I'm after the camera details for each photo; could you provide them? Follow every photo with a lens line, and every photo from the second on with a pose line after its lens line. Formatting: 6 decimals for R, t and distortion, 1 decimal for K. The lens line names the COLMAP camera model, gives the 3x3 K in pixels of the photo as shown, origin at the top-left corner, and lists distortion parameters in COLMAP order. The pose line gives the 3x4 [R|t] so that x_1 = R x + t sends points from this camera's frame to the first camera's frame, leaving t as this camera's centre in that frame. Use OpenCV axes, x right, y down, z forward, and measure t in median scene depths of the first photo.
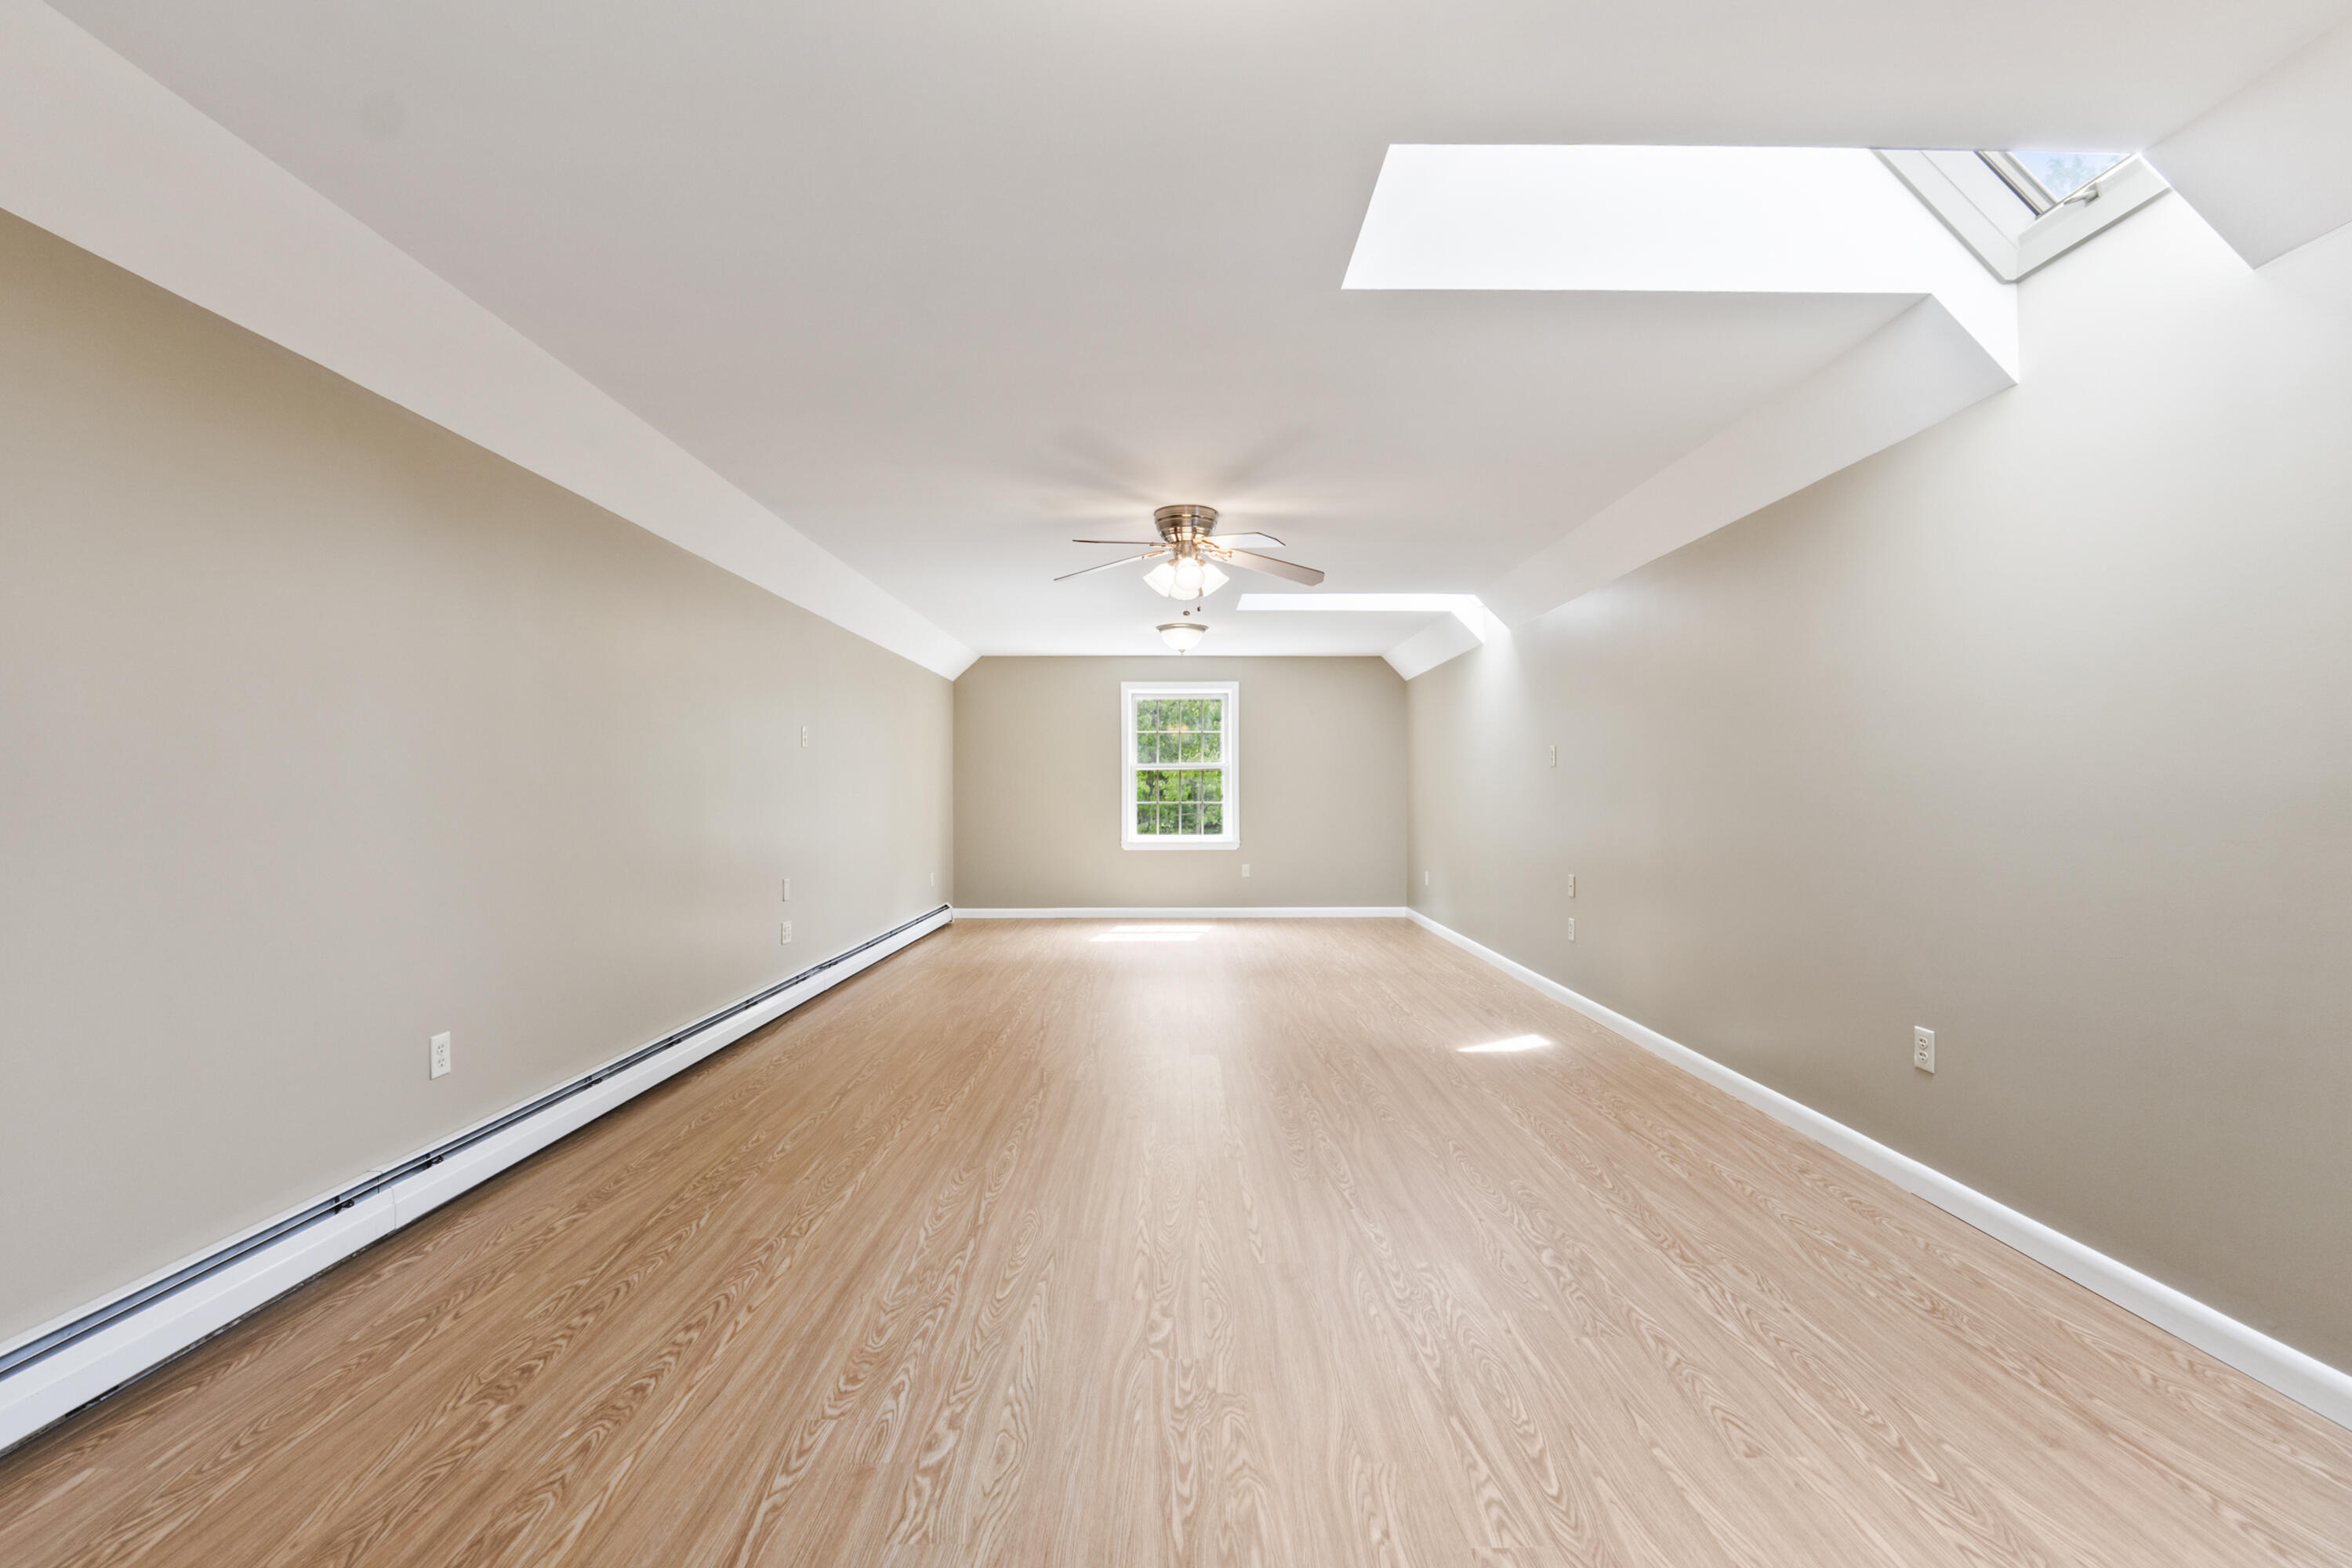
lens RADIAL K [[996.8, 0, 1170.3], [0, 996.8, 791.4], [0, 0, 1]] dist [-0.008418, 0.000288]
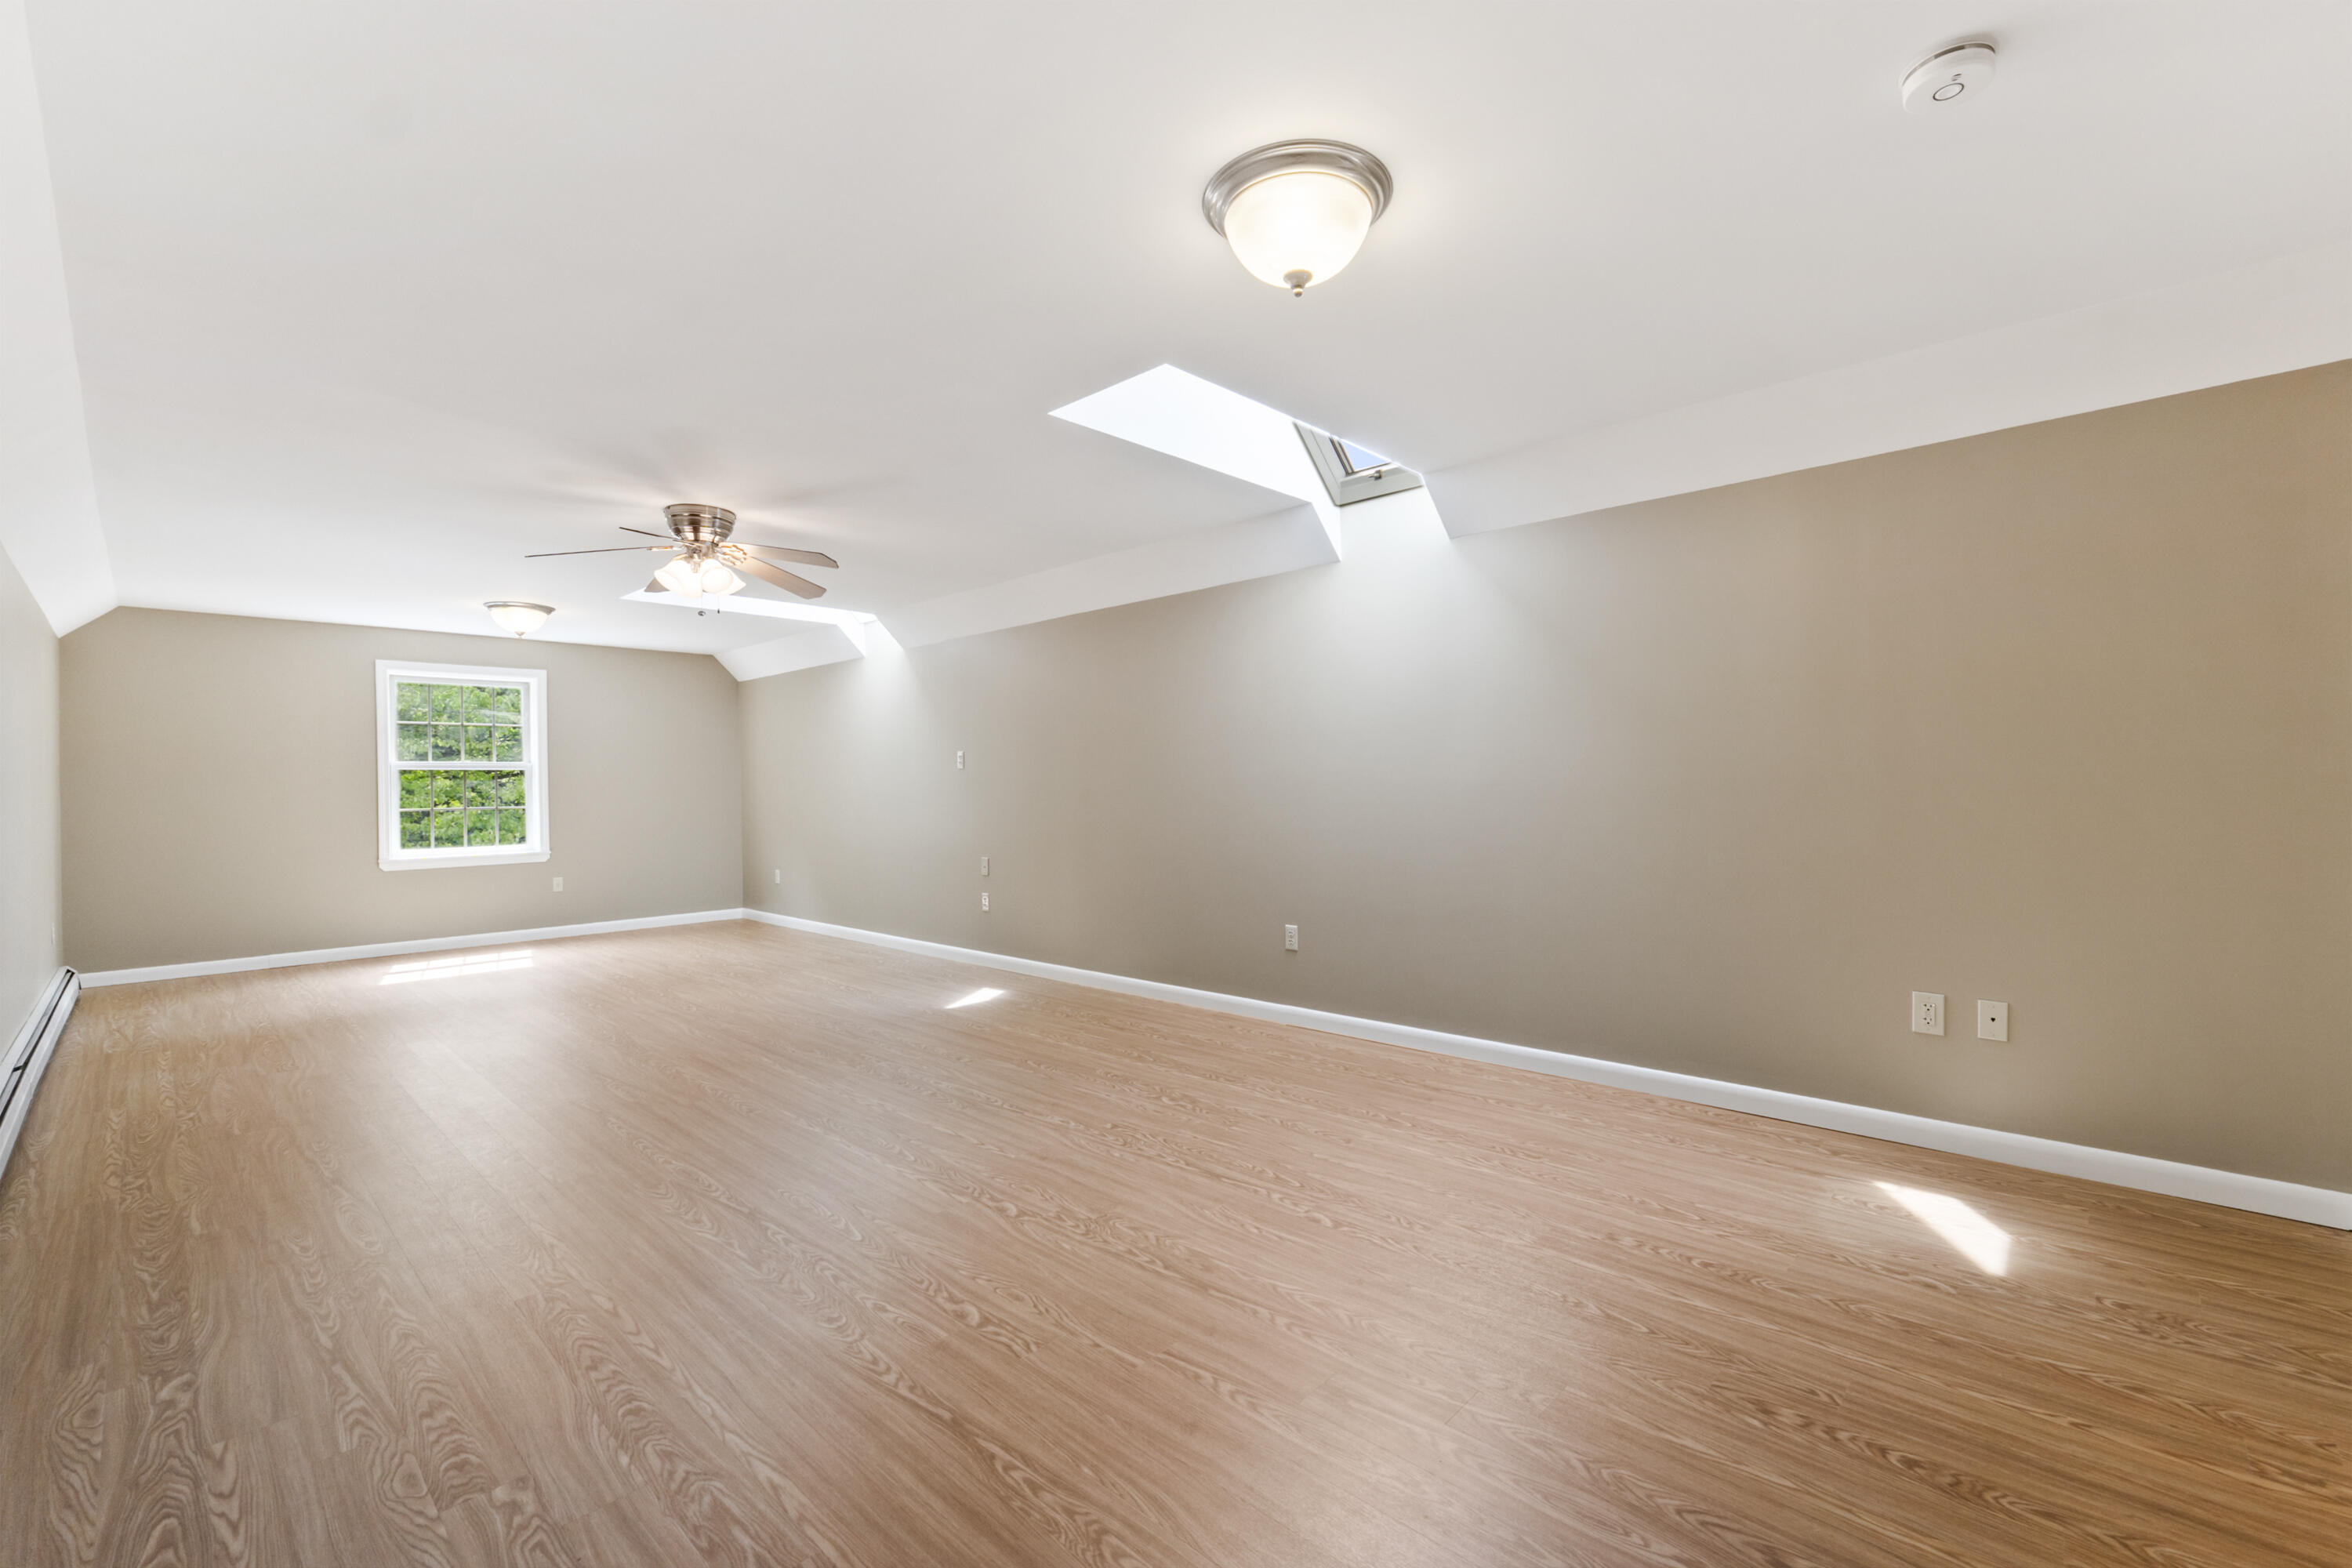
lens RADIAL K [[996.8, 0, 1190.9], [0, 996.8, 782.6], [0, 0, 1]] dist [-0.008418, 0.000288]
pose [[0.686555, -0.006883, 0.727045, -0.376189], [0.013040, 0.999911, -0.002847, -0.001766], [-0.726961, 0.011435, 0.686583, -0.030393]]
